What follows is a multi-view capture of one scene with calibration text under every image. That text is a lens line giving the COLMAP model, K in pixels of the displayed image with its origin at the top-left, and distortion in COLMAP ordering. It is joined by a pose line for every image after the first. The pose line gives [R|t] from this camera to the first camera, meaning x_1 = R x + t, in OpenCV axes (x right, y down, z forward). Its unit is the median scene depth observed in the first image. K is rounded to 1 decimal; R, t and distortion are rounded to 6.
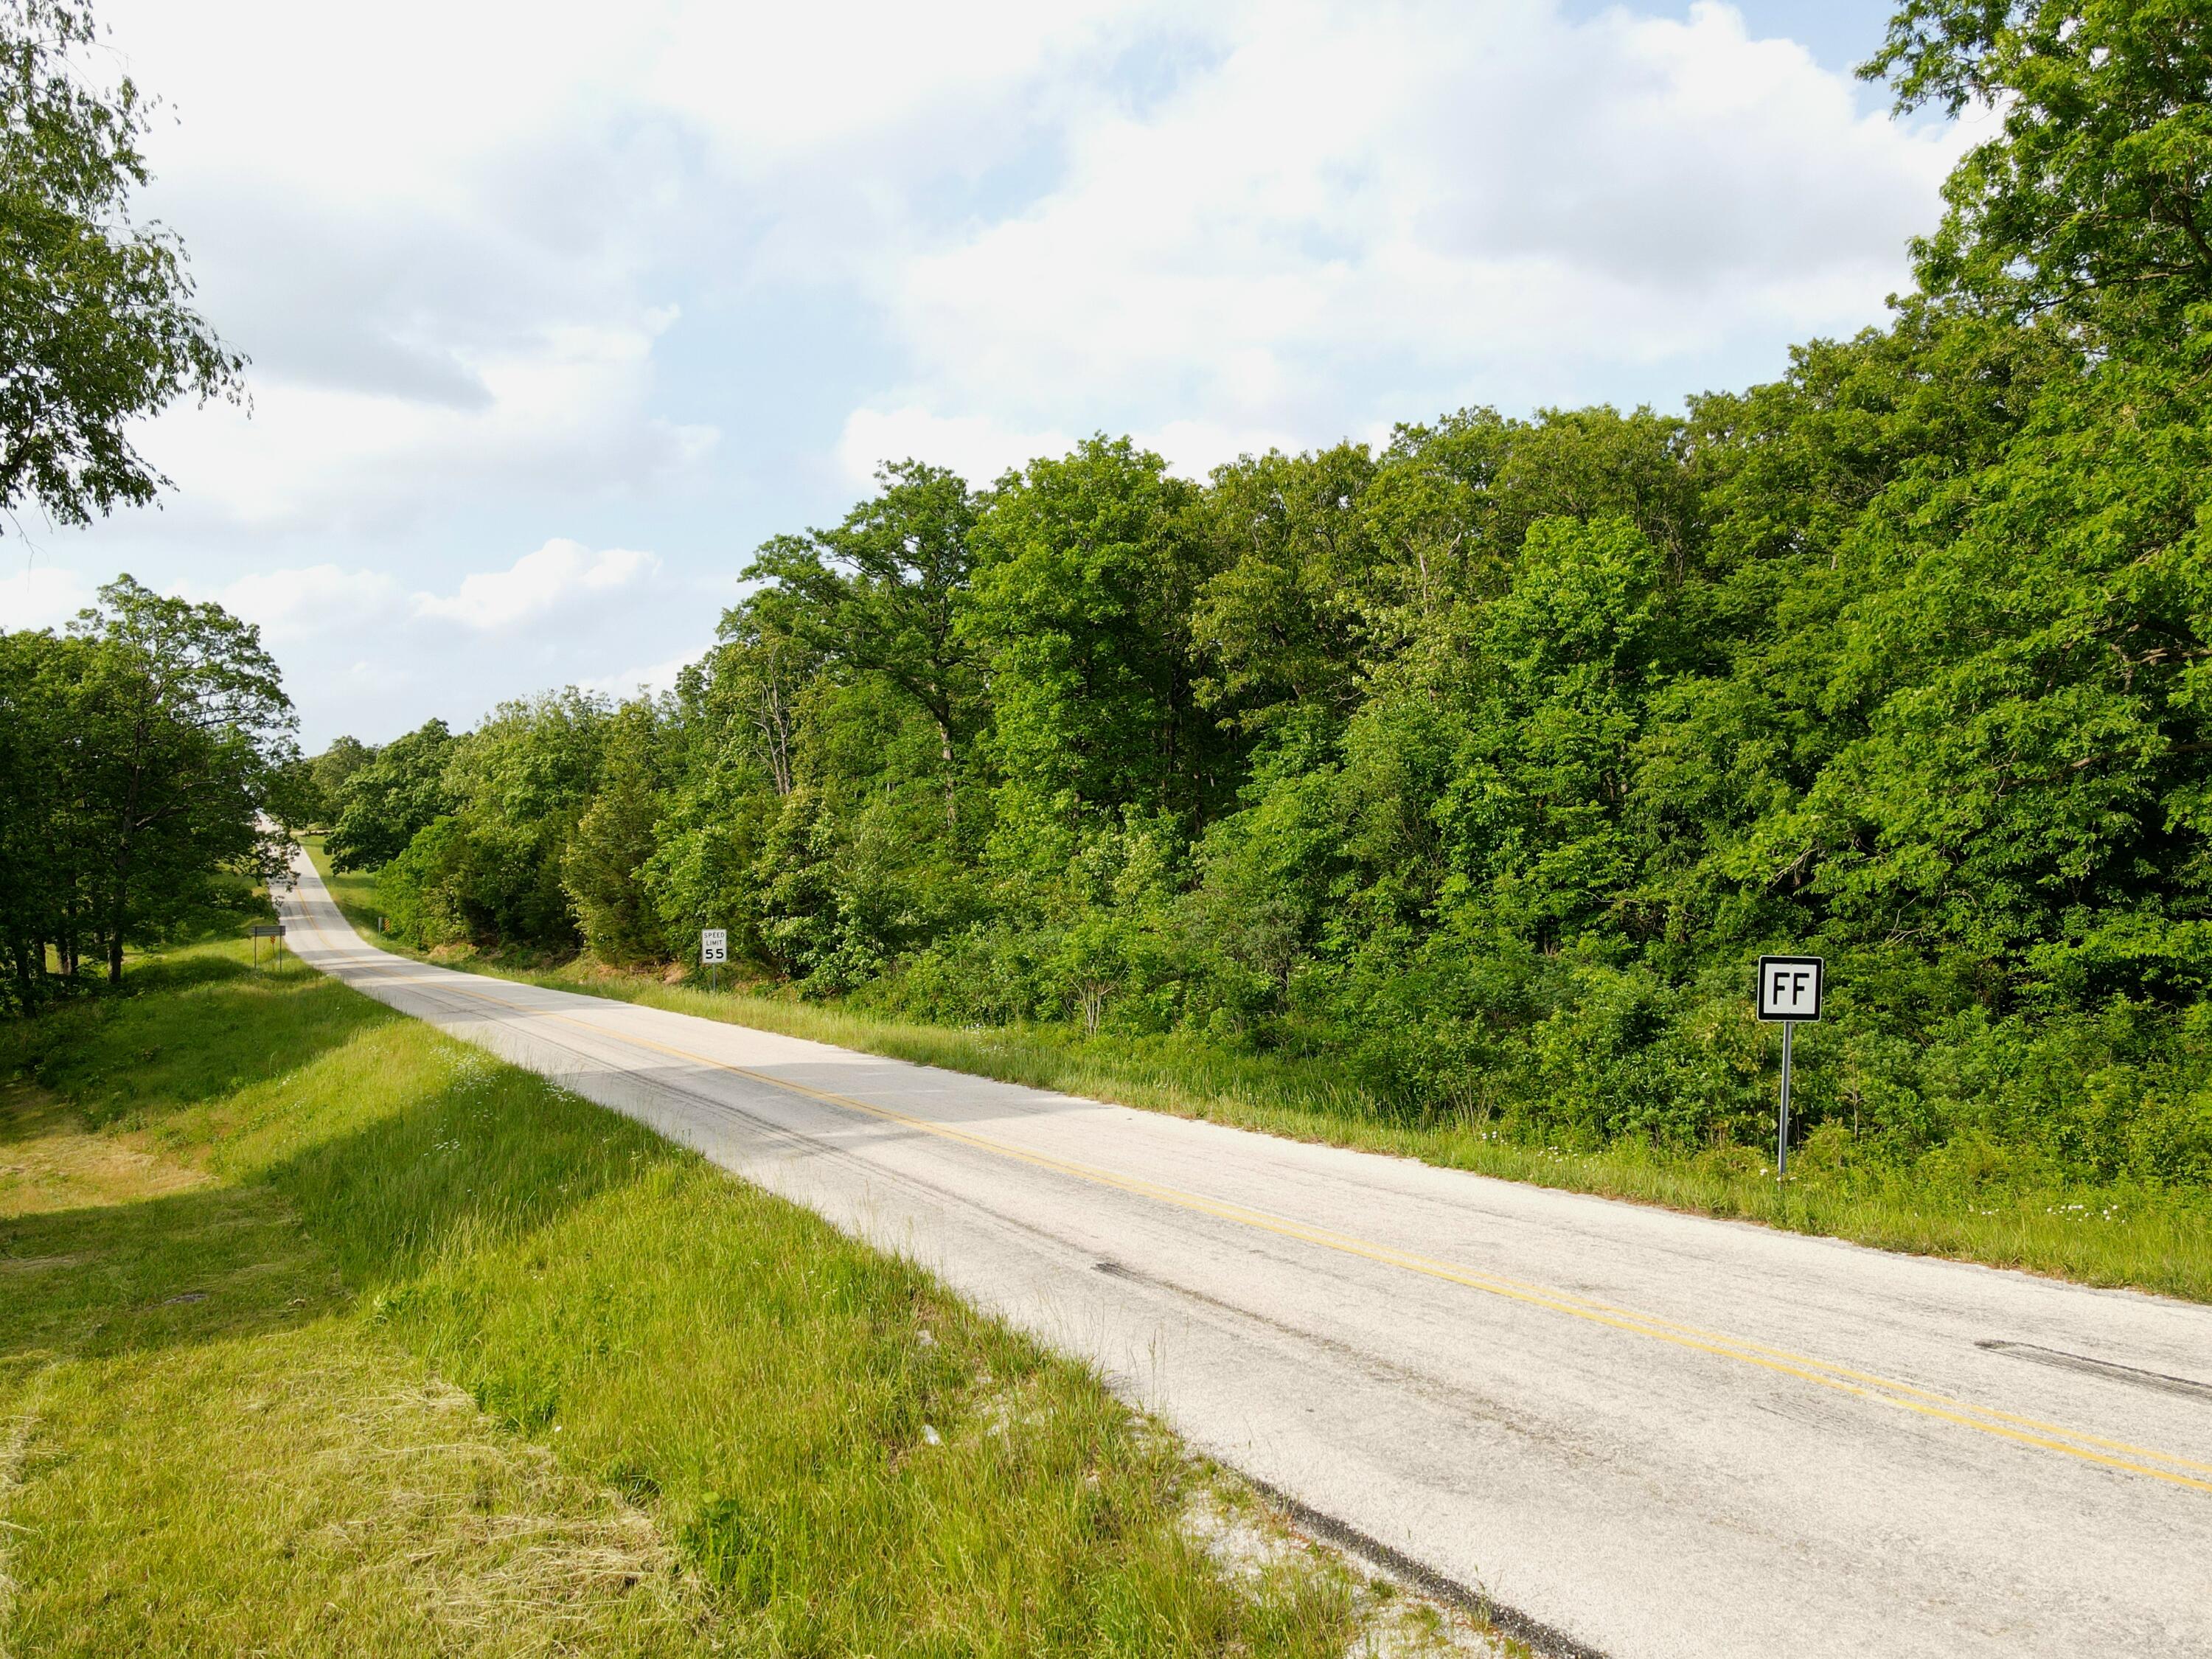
lens RADIAL K [[1558.9, 0, 1047.0], [0, 1558.9, 831.7], [0, 0, 1]] dist [-0.119285, 0.340642]
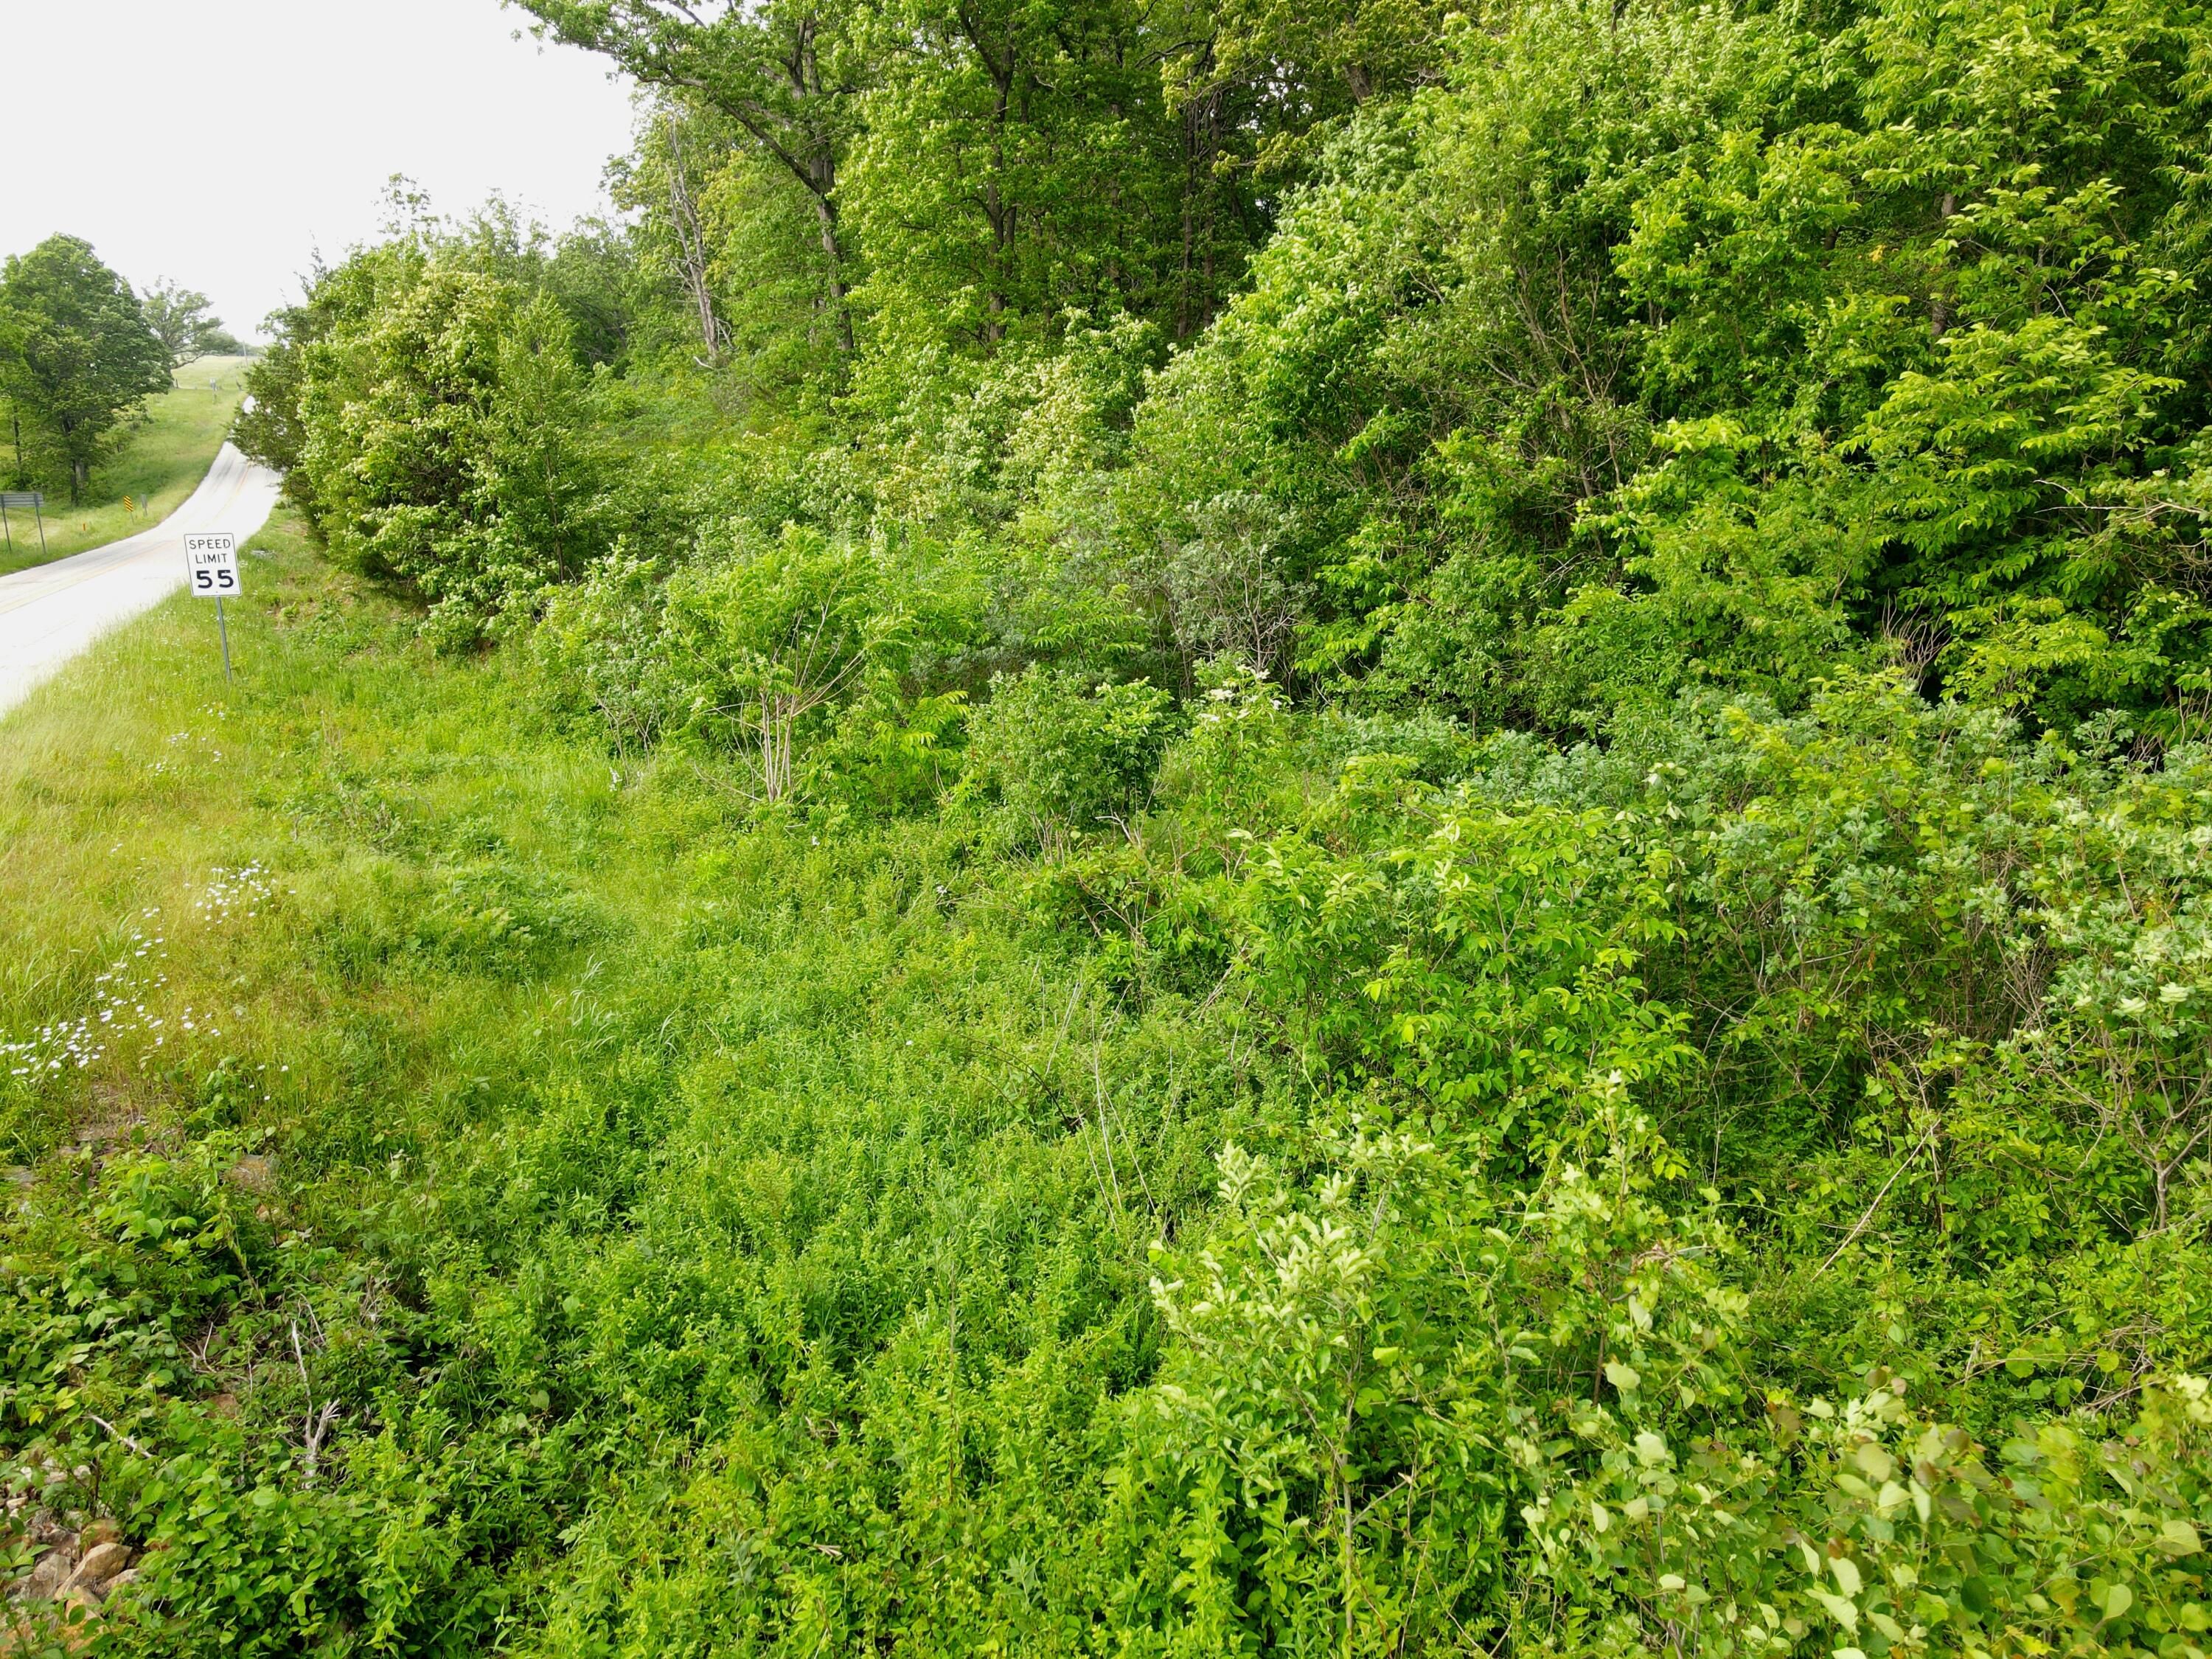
lens RADIAL K [[1619.0, 0, 1113.4], [0, 1619.0, 836.1], [0, 0, 1]] dist [0.075551, -0.101406]
pose [[0.999947, 0.002163, -0.010081, 0.121222], [0.000604, 0.963786, 0.266675, 0.016315], [0.010293, -0.266667, 0.963734, 0.531334]]
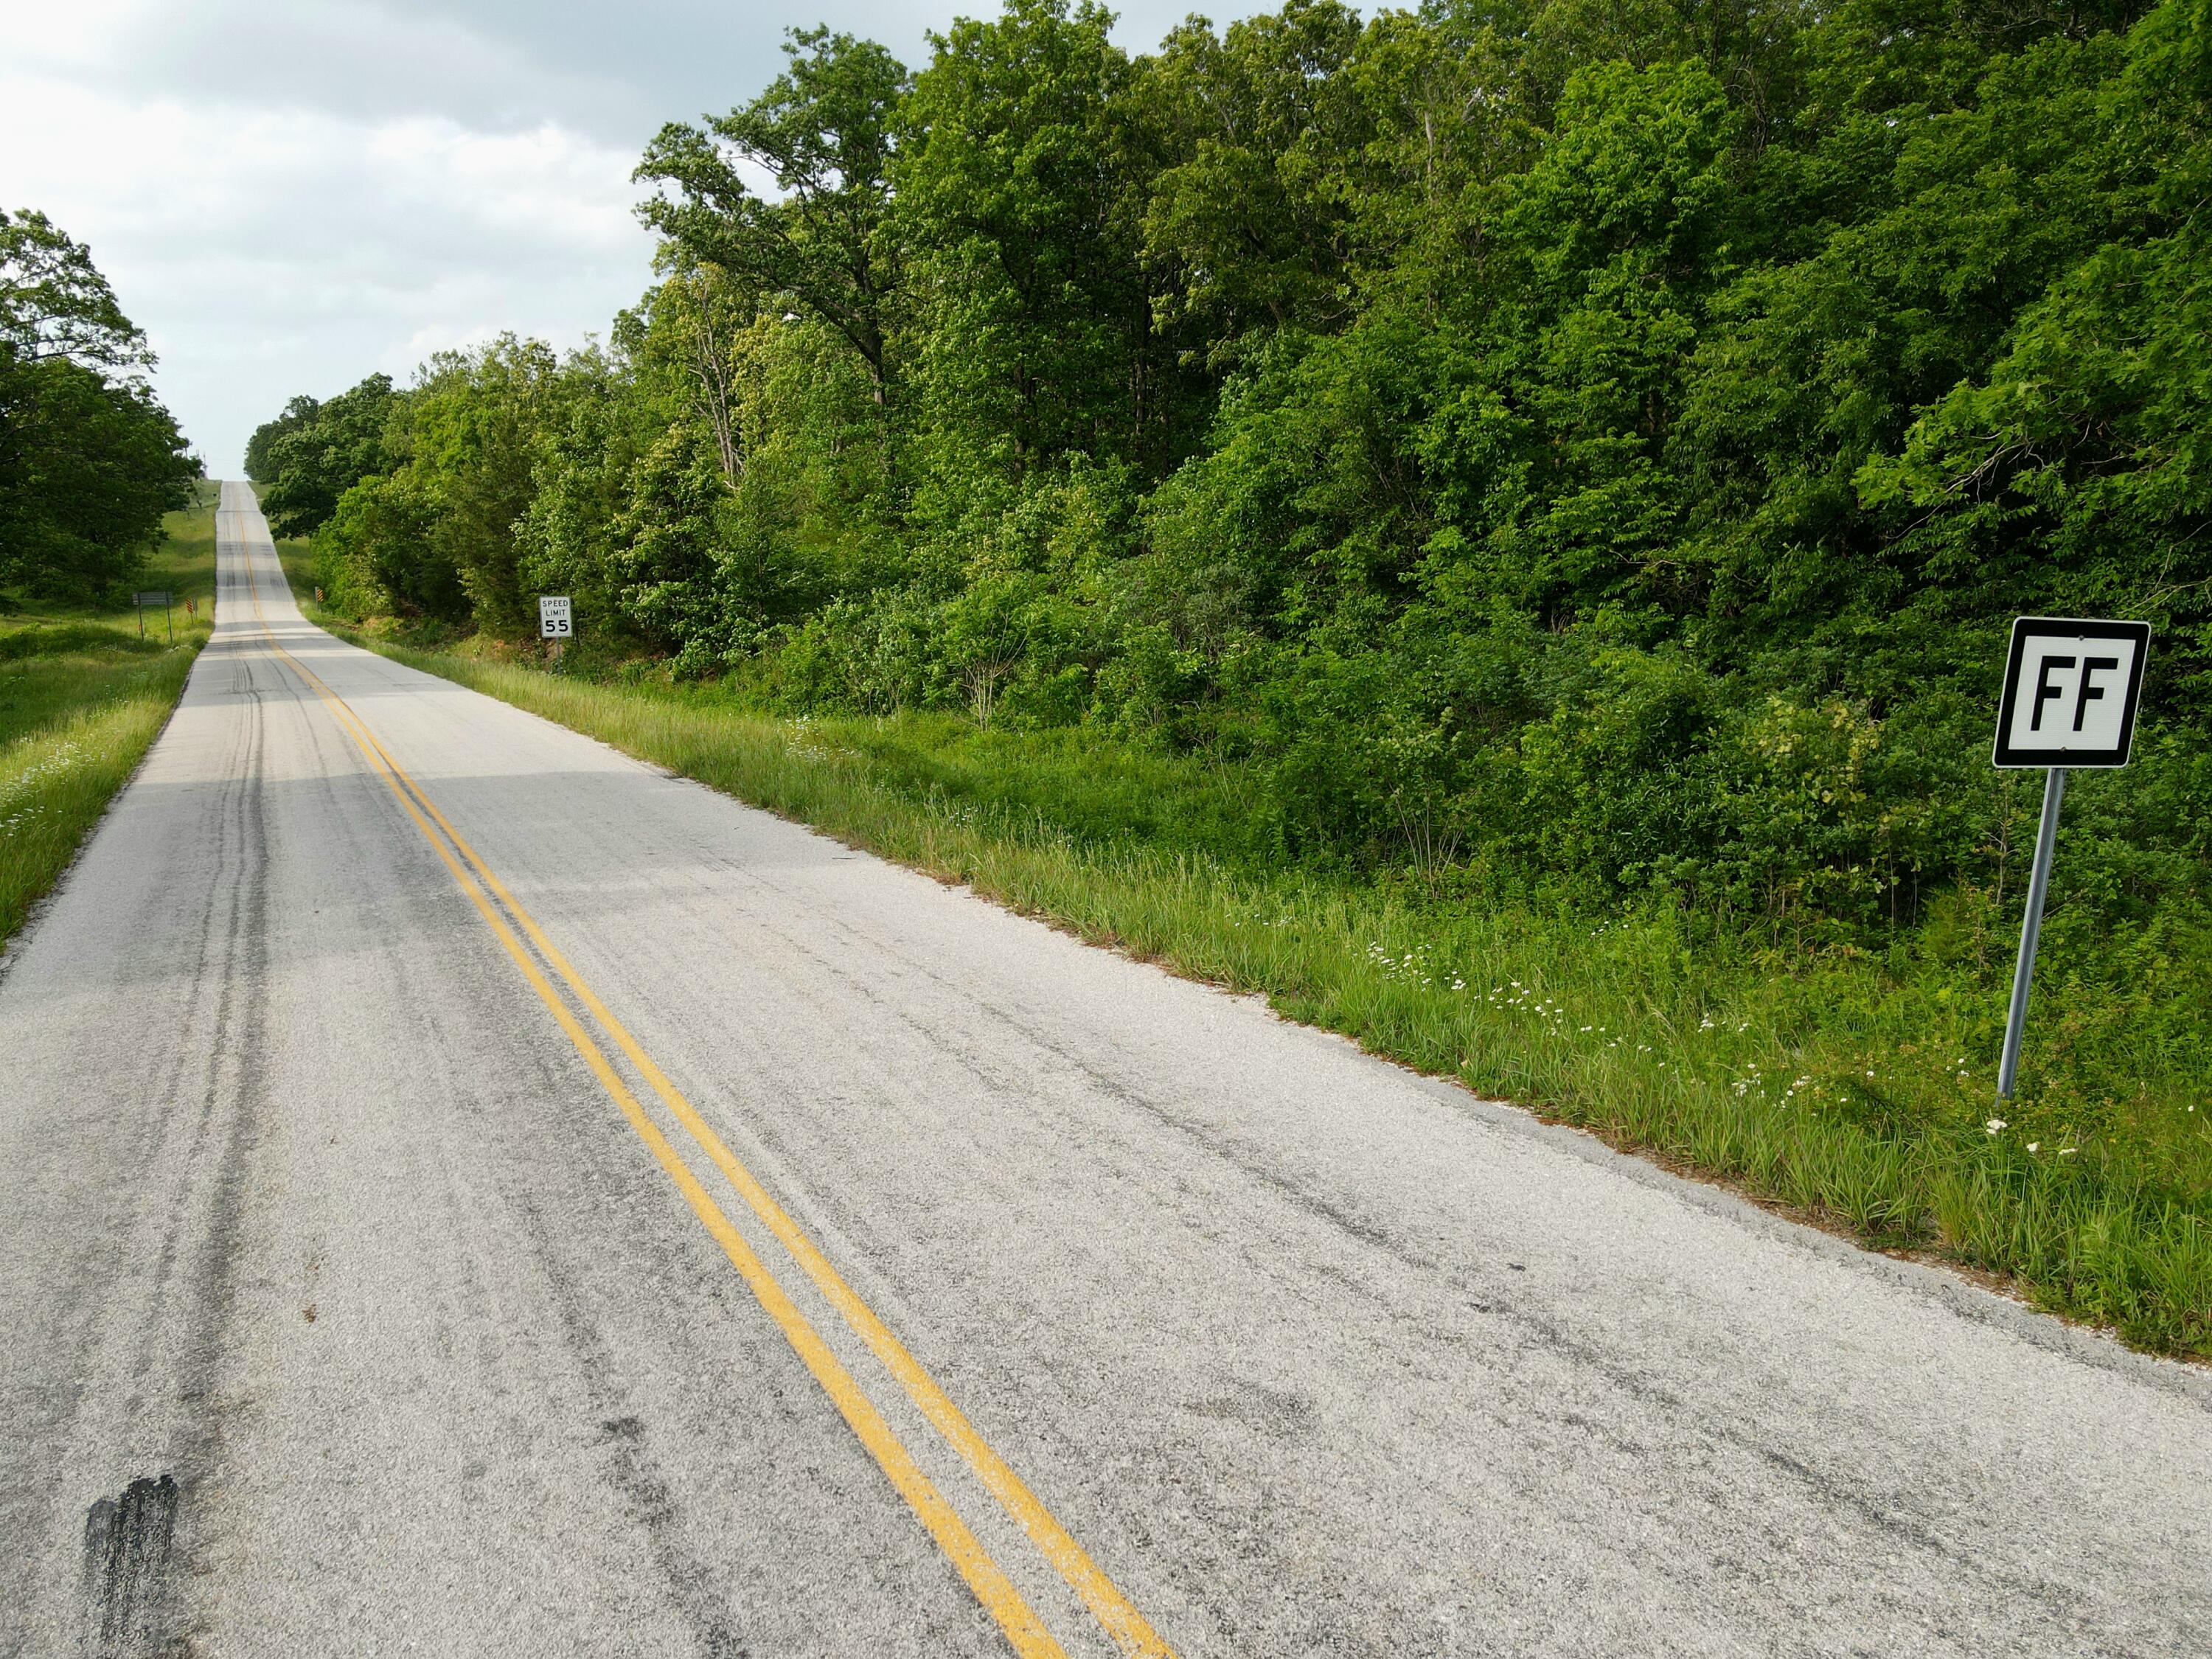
lens RADIAL K [[1609.9, 0, 1043.7], [0, 1609.9, 785.9], [0, 0, 1]] dist [0.017858, 0.004163]
pose [[0.999978, 0.005965, 0.002806, 0.054181], [-0.006361, 0.984795, 0.173602, 0.014139], [-0.001727, -0.173616, 0.984812, 0.155464]]
